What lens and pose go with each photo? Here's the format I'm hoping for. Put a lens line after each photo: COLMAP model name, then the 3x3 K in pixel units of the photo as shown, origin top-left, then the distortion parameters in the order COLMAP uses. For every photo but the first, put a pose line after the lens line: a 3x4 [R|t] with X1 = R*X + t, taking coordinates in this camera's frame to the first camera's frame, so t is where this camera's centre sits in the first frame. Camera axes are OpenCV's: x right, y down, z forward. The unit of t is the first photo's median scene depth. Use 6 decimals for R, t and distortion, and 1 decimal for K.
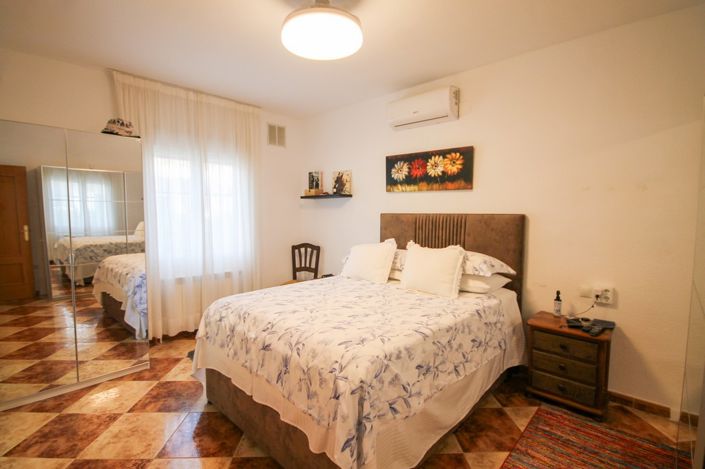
lens RADIAL K [[329.3, 0, 348.4], [0, 329.3, 234.9], [0, 0, 1]] dist [0.009379, -0.008272]
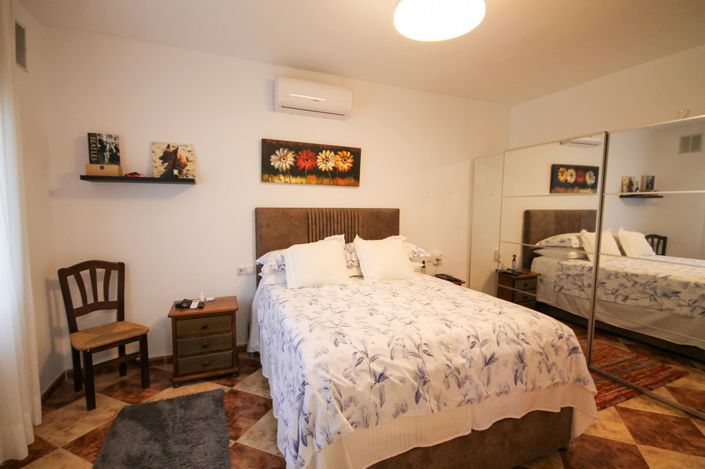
lens RADIAL K [[329.3, 0, 349.5], [0, 329.3, 238.5], [0, 0, 1]] dist [0.009379, -0.008272]
pose [[0.411219, -0.084234, 0.907636, -0.617144], [0.056792, 0.996154, 0.066718, -0.033901], [-0.909765, 0.024110, 0.414422, 0.506635]]
